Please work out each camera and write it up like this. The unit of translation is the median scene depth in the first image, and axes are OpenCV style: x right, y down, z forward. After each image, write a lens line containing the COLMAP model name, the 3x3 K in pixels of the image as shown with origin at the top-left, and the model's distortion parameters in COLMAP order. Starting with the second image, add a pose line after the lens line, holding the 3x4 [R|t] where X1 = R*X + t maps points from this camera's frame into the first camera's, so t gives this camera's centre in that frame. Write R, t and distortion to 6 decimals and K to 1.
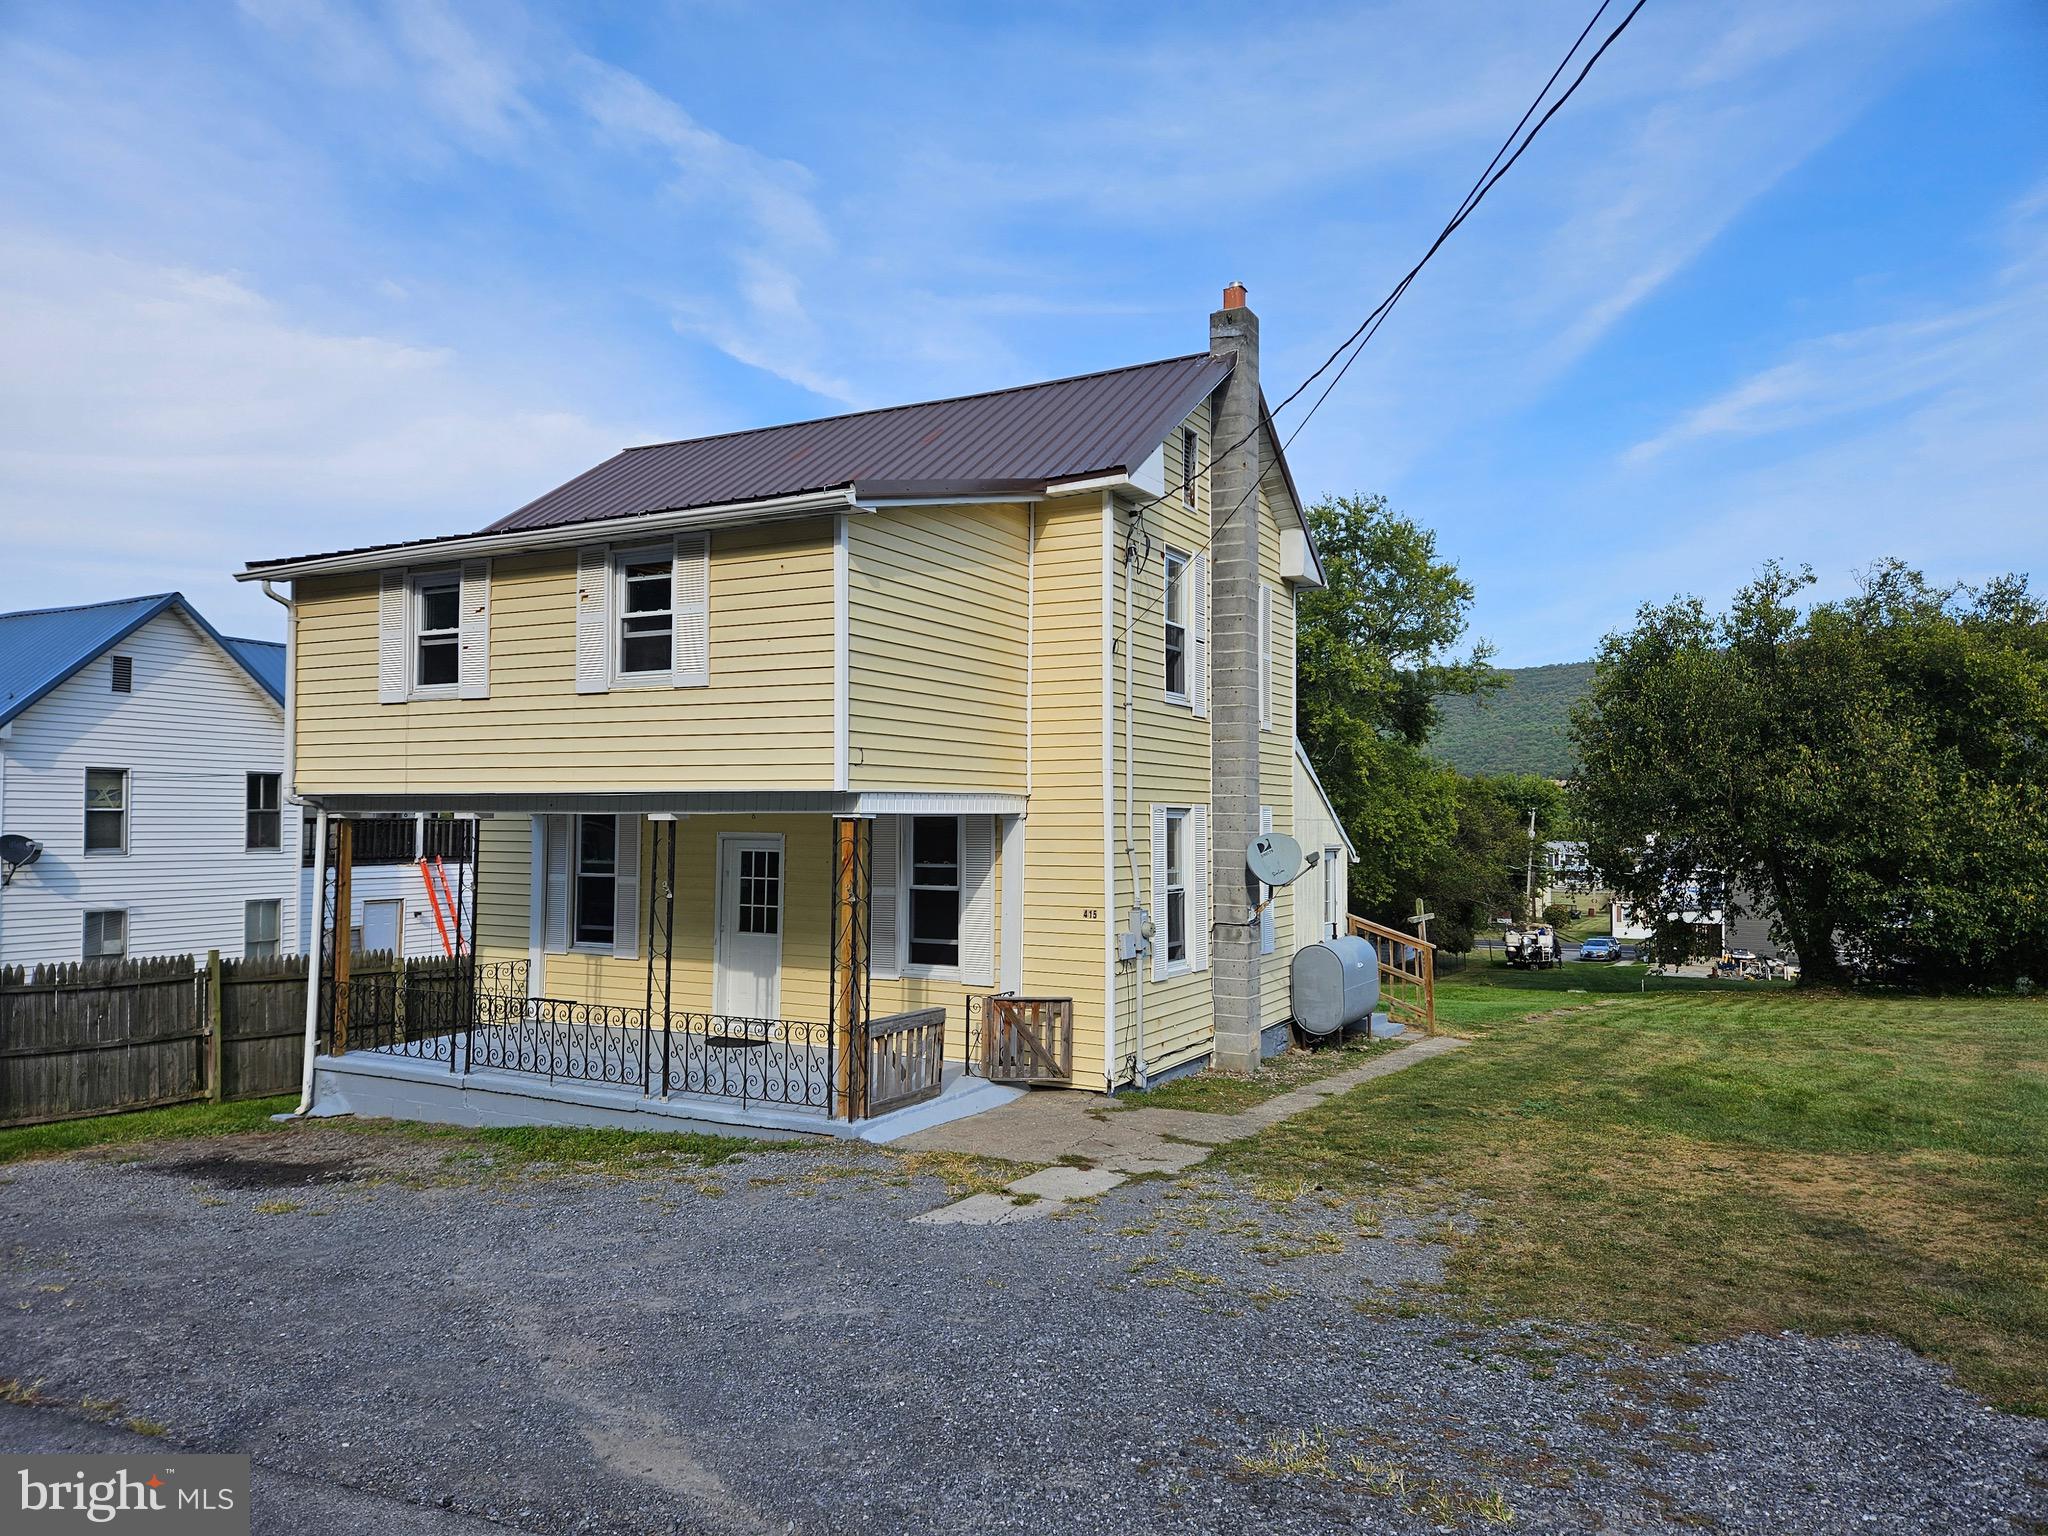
lens RADIAL K [[1376.9, 0, 1012.0], [0, 1376.9, 769.6], [0, 0, 1]] dist [0.078696, -0.070186]
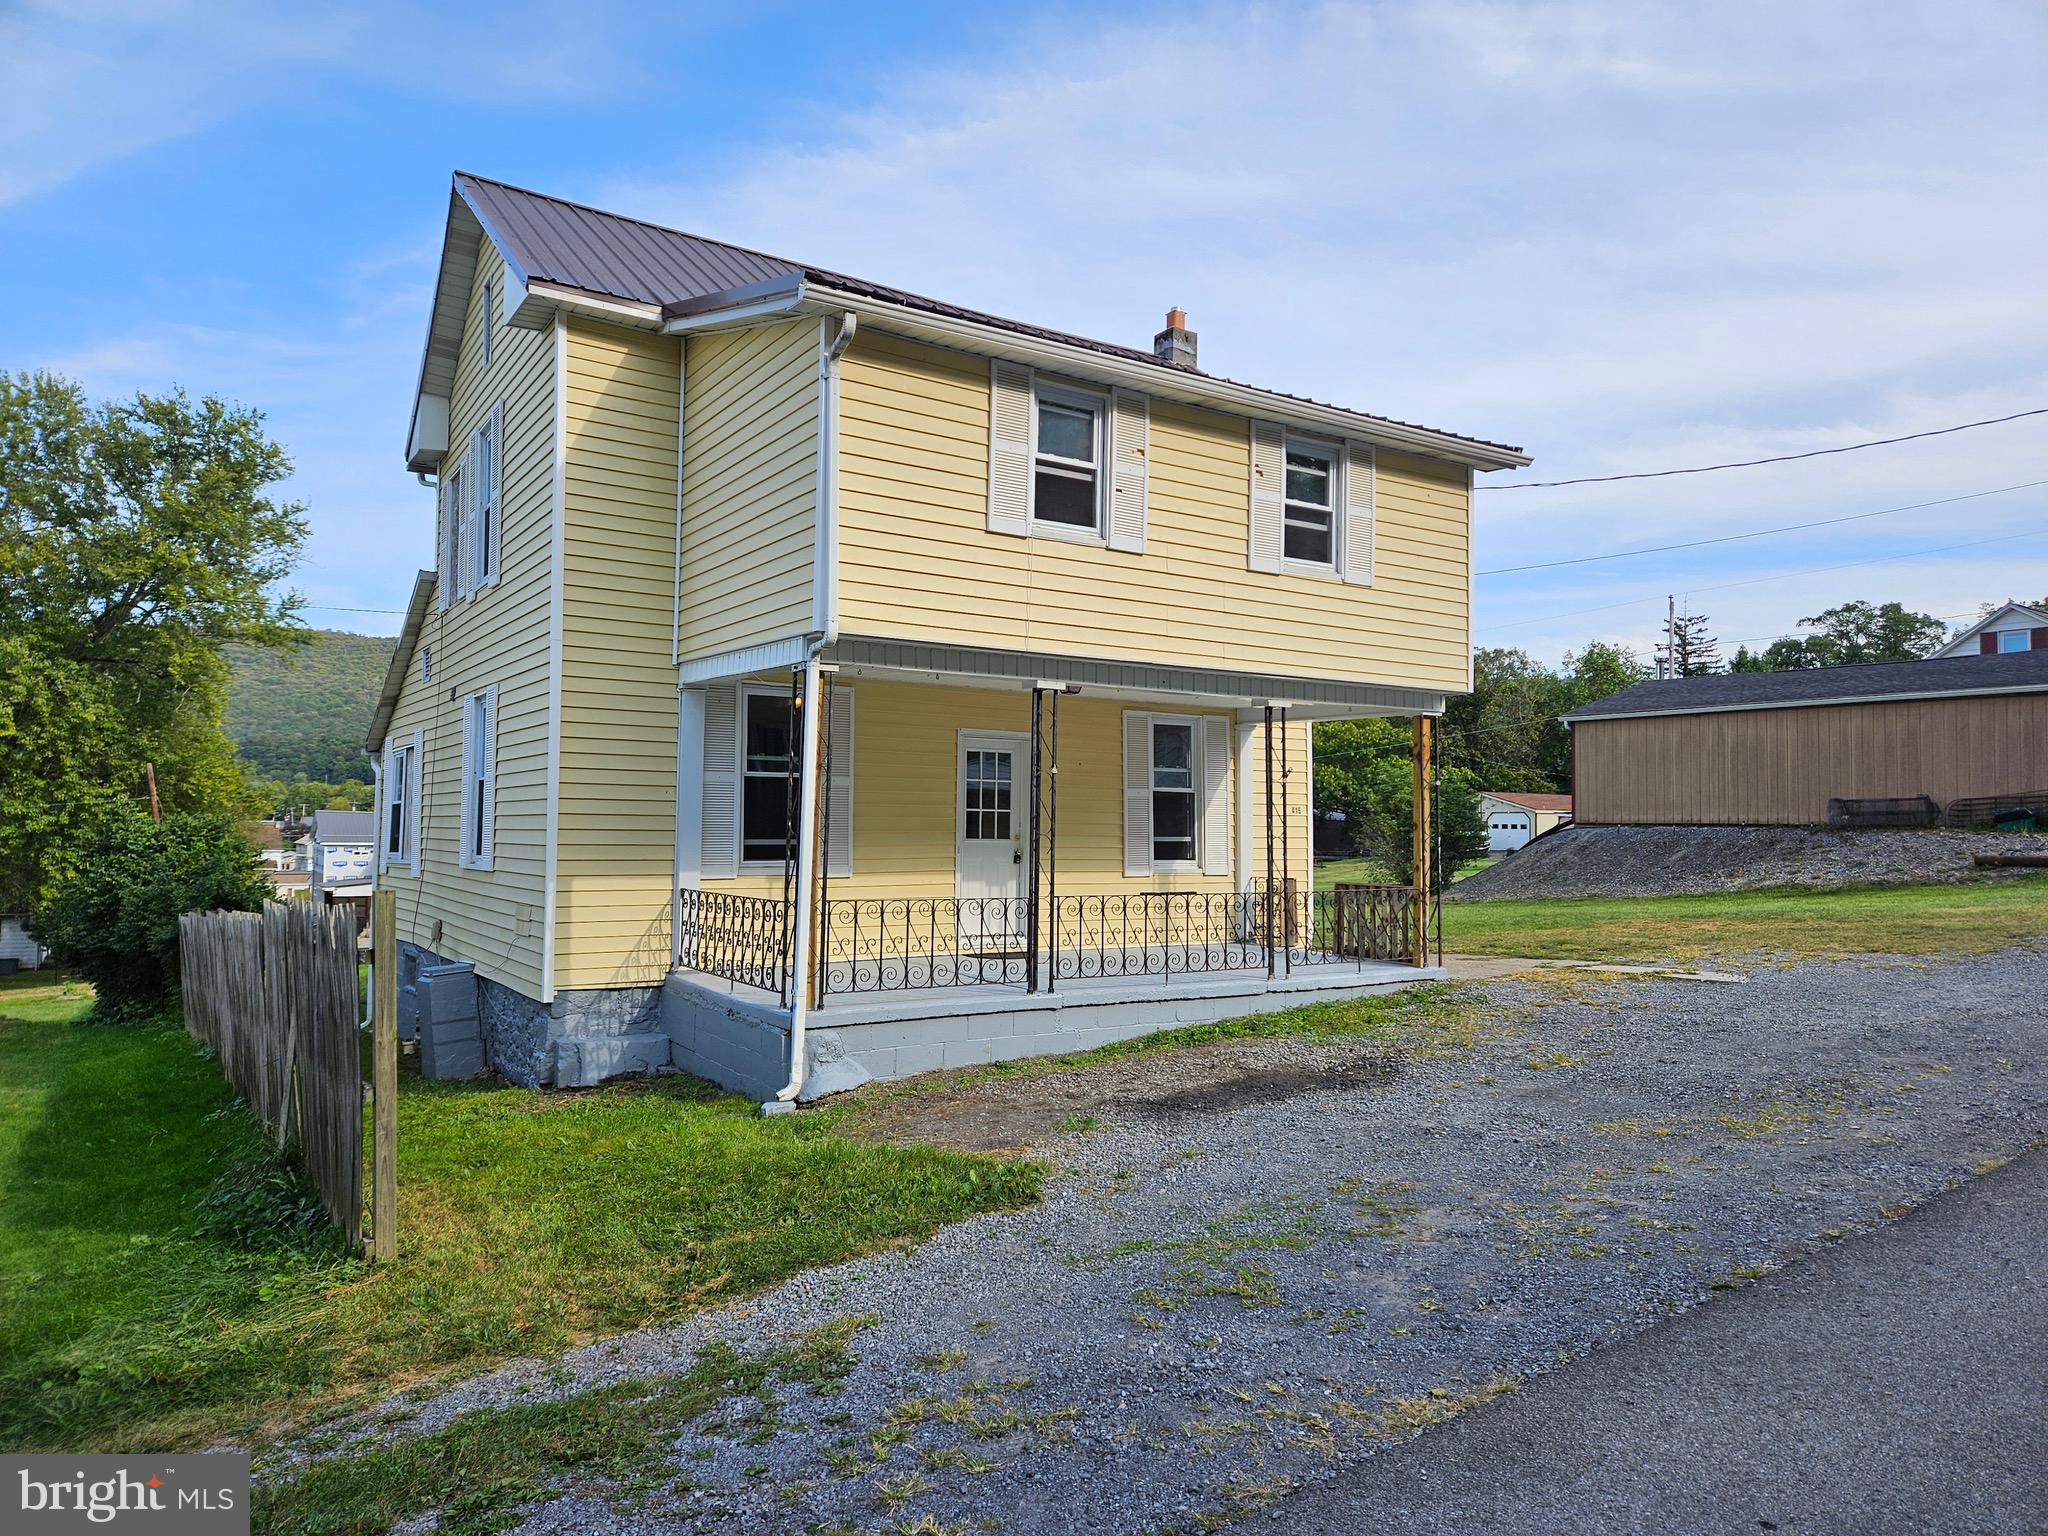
lens RADIAL K [[1380.2, 0, 990.7], [0, 1380.2, 770.9], [0, 0, 1]] dist [0.072561, -0.061776]
pose [[0.471638, 0.036046, 0.881055, -1.079017], [-0.043659, 0.998893, -0.017496, 0.095301], [-0.880711, -0.030214, 0.472690, 0.605468]]
